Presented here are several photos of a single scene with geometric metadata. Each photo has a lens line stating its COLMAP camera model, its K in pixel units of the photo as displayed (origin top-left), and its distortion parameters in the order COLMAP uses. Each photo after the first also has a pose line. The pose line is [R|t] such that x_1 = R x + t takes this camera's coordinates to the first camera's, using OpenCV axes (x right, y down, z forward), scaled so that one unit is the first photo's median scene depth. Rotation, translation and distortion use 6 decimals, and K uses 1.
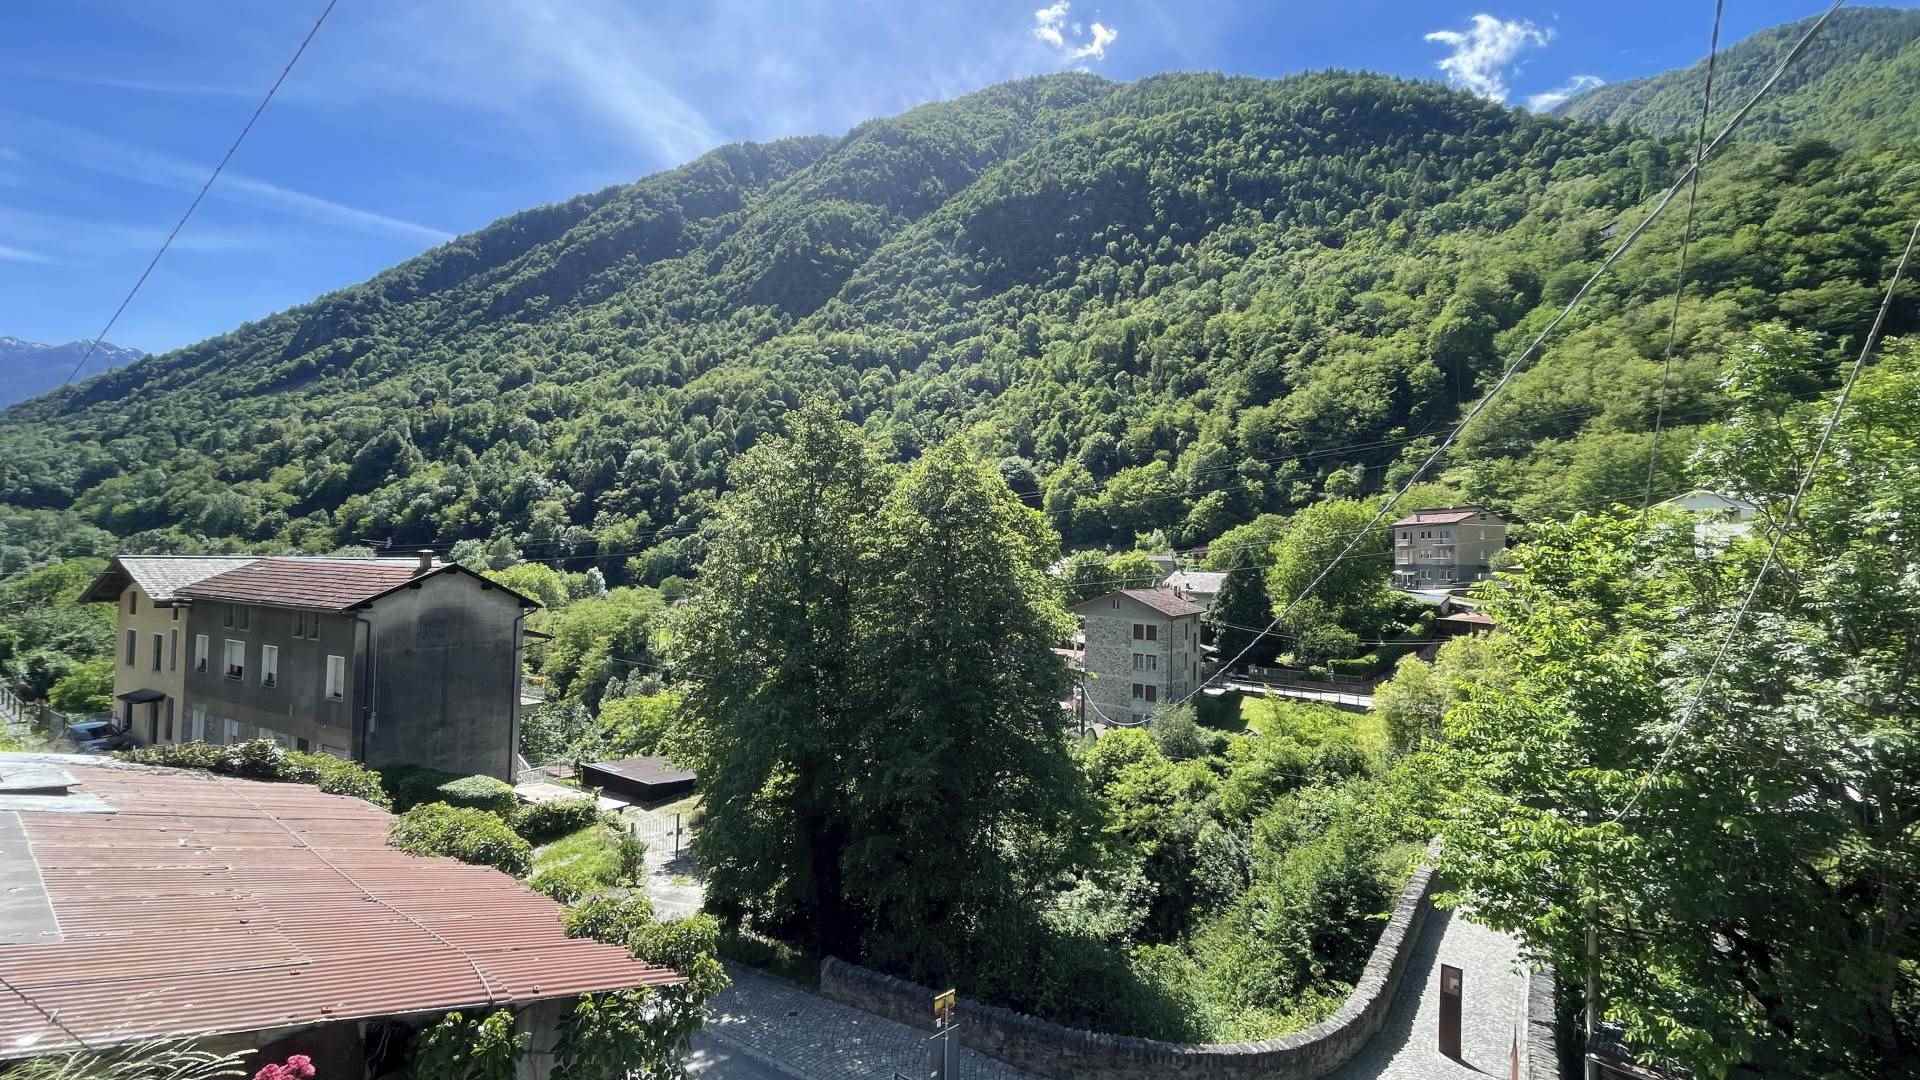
lens RADIAL K [[783.1, 0, 968.7], [0, 783.1, 539.7], [0, 0, 1]] dist [-0.003333, 0.000983]
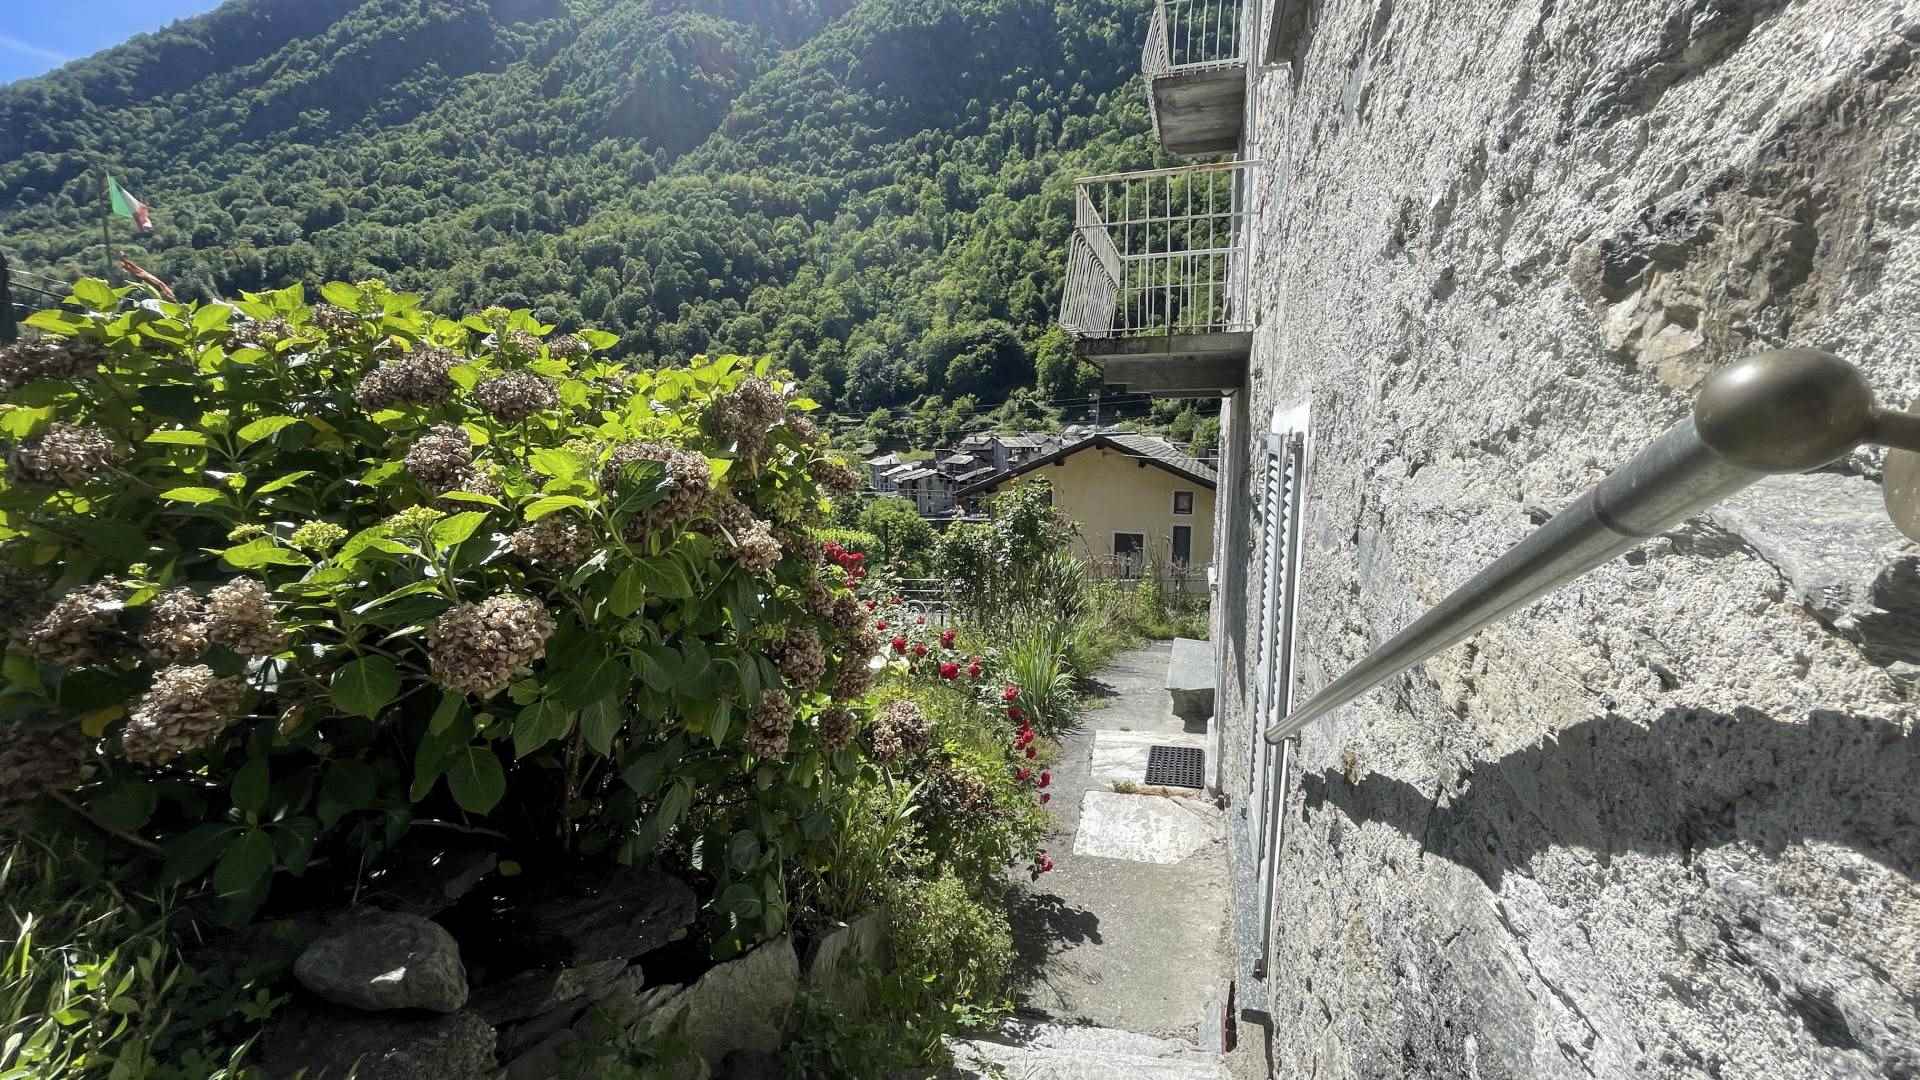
lens RADIAL K [[800.8, 0, 947.7], [0, 800.8, 519.5], [0, 0, 1]] dist [0.001648, -0.001204]
pose [[0.980609, -0.037723, 0.192308, -0.111601], [0.010464, 0.989977, 0.140838, -0.001100], [-0.195693, -0.136094, 0.971176, 0.011122]]
